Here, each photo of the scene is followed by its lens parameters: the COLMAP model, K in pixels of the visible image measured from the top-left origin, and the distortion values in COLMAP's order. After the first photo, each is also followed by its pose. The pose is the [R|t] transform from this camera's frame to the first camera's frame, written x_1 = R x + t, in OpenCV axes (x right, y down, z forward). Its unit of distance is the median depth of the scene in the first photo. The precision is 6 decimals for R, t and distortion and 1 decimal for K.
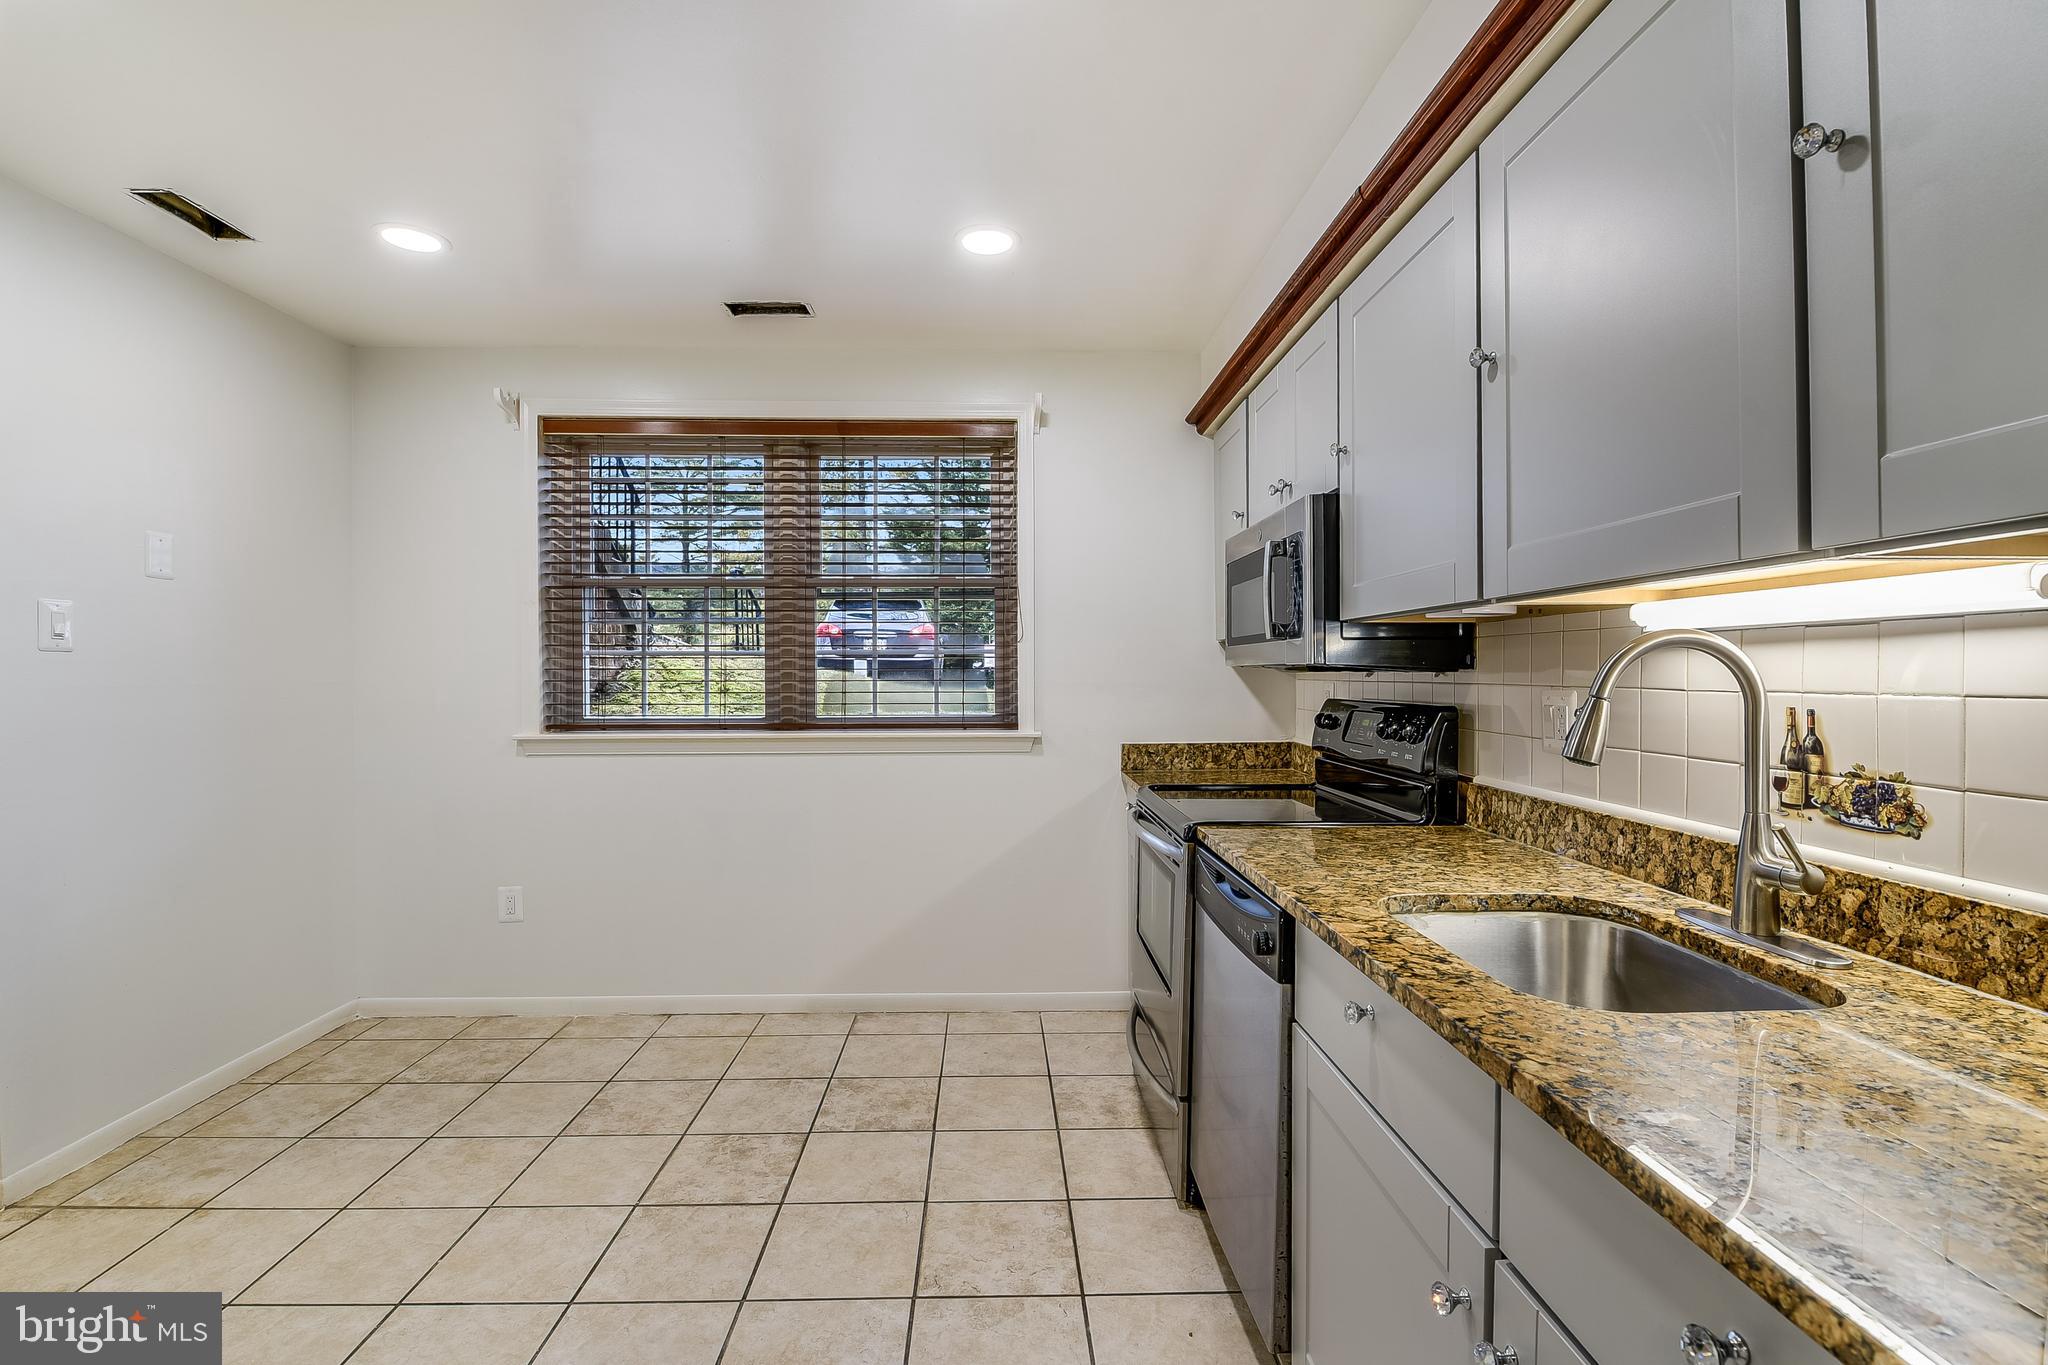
lens RADIAL K [[917.2, 0, 1025.5], [0, 917.2, 678.9], [0, 0, 1]] dist [-0.001370, -0.009633]
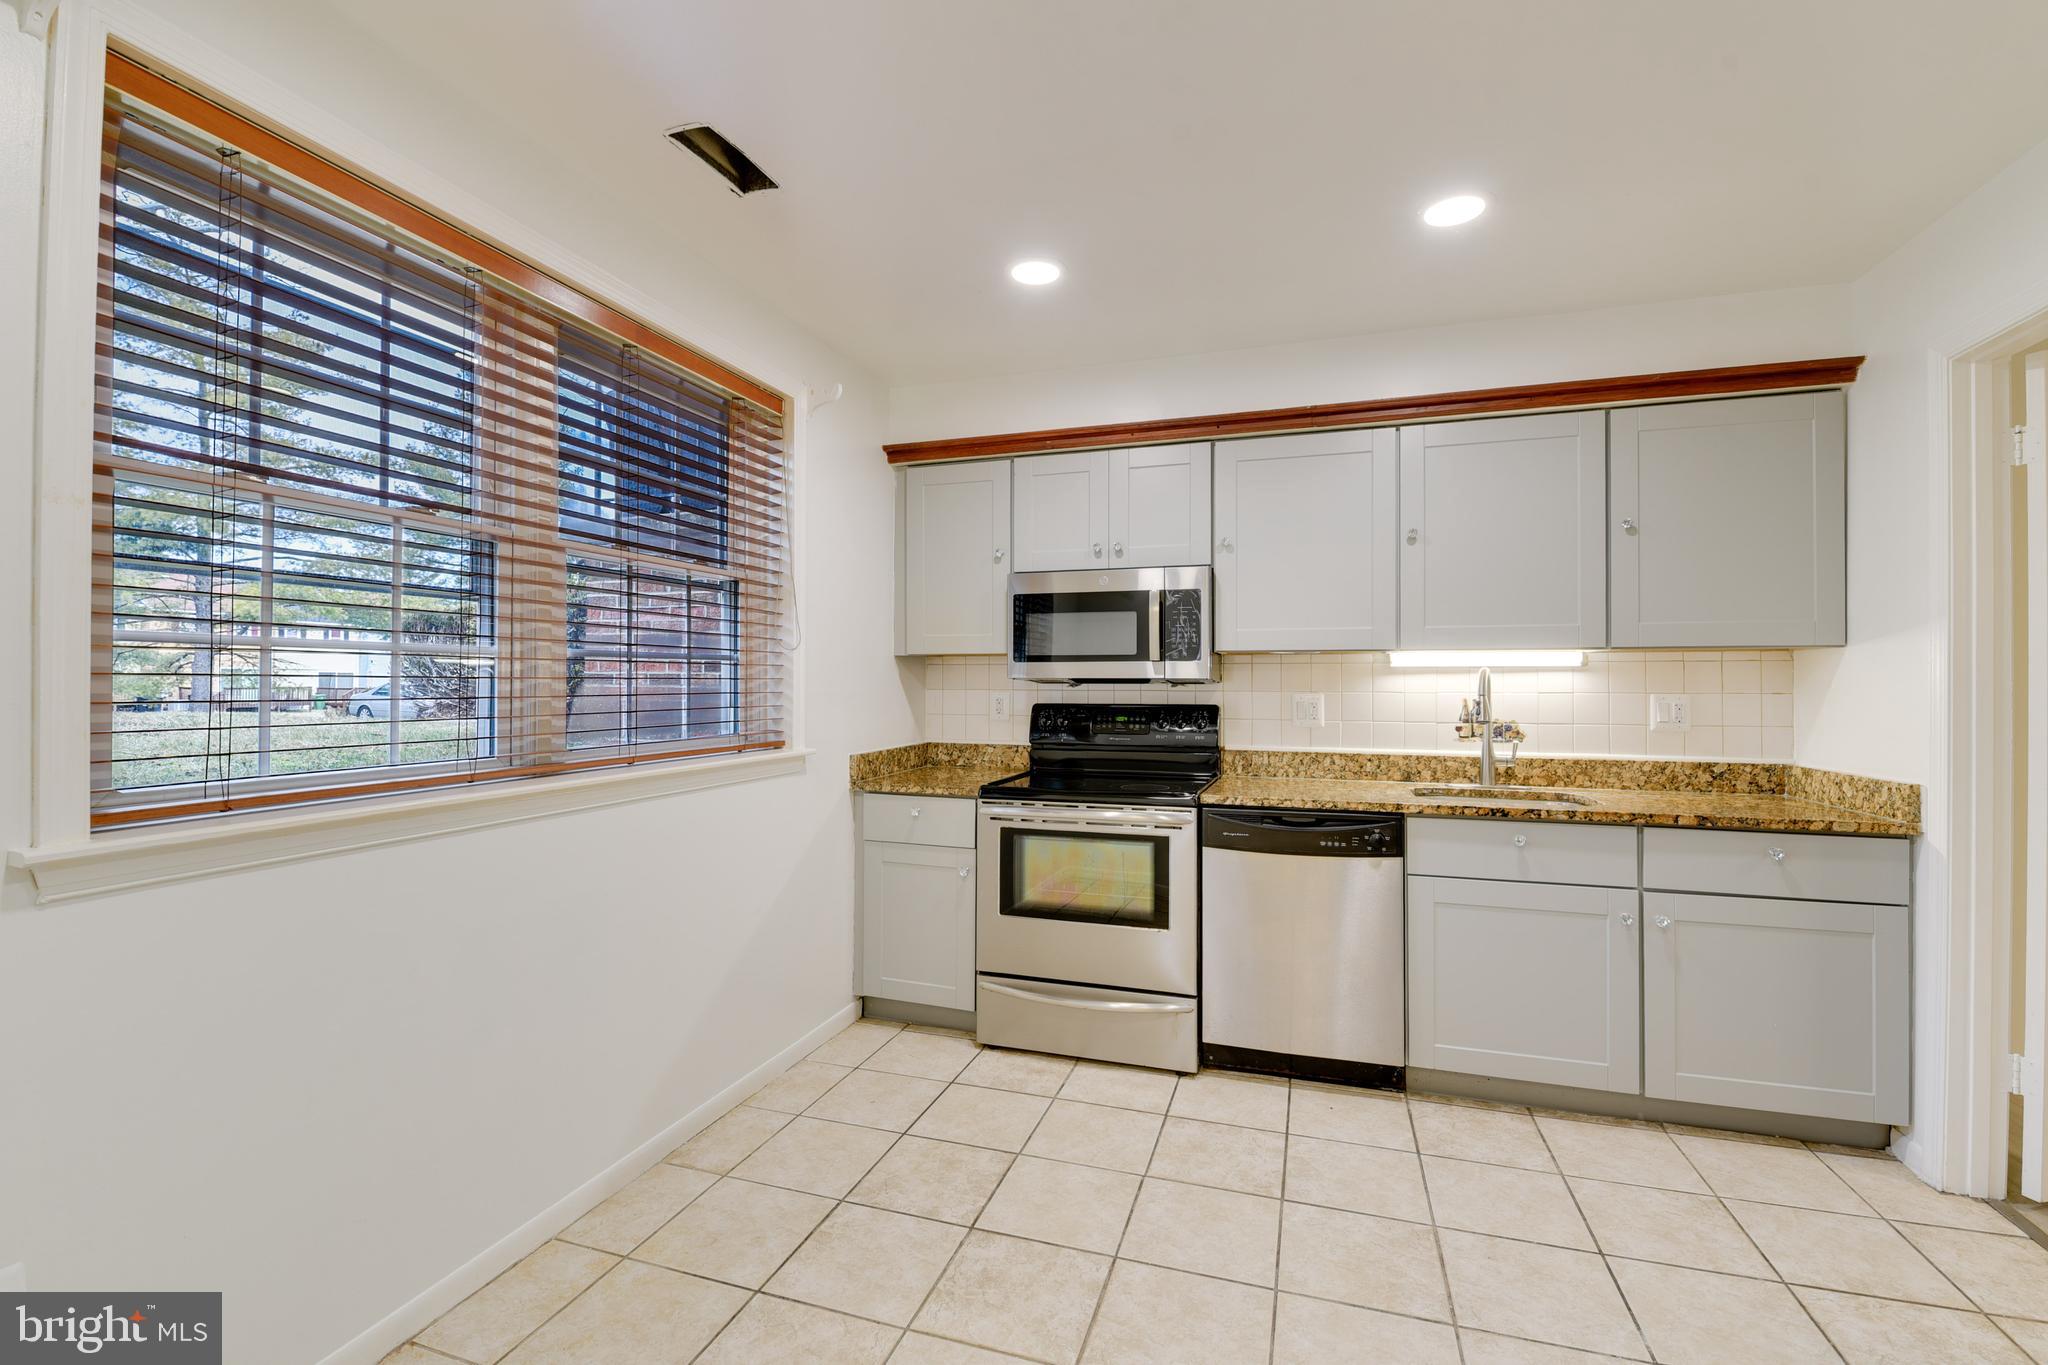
lens RADIAL K [[885.7, 0, 1017.5], [0, 885.7, 677.7], [0, 0, 1]] dist [0.001597, -0.008342]
pose [[0.348564, 0.006232, 0.937264, -1.123029], [0.004203, 0.999957, -0.008212, -0.007301], [-0.937275, 0.006801, 0.348523, 0.760566]]
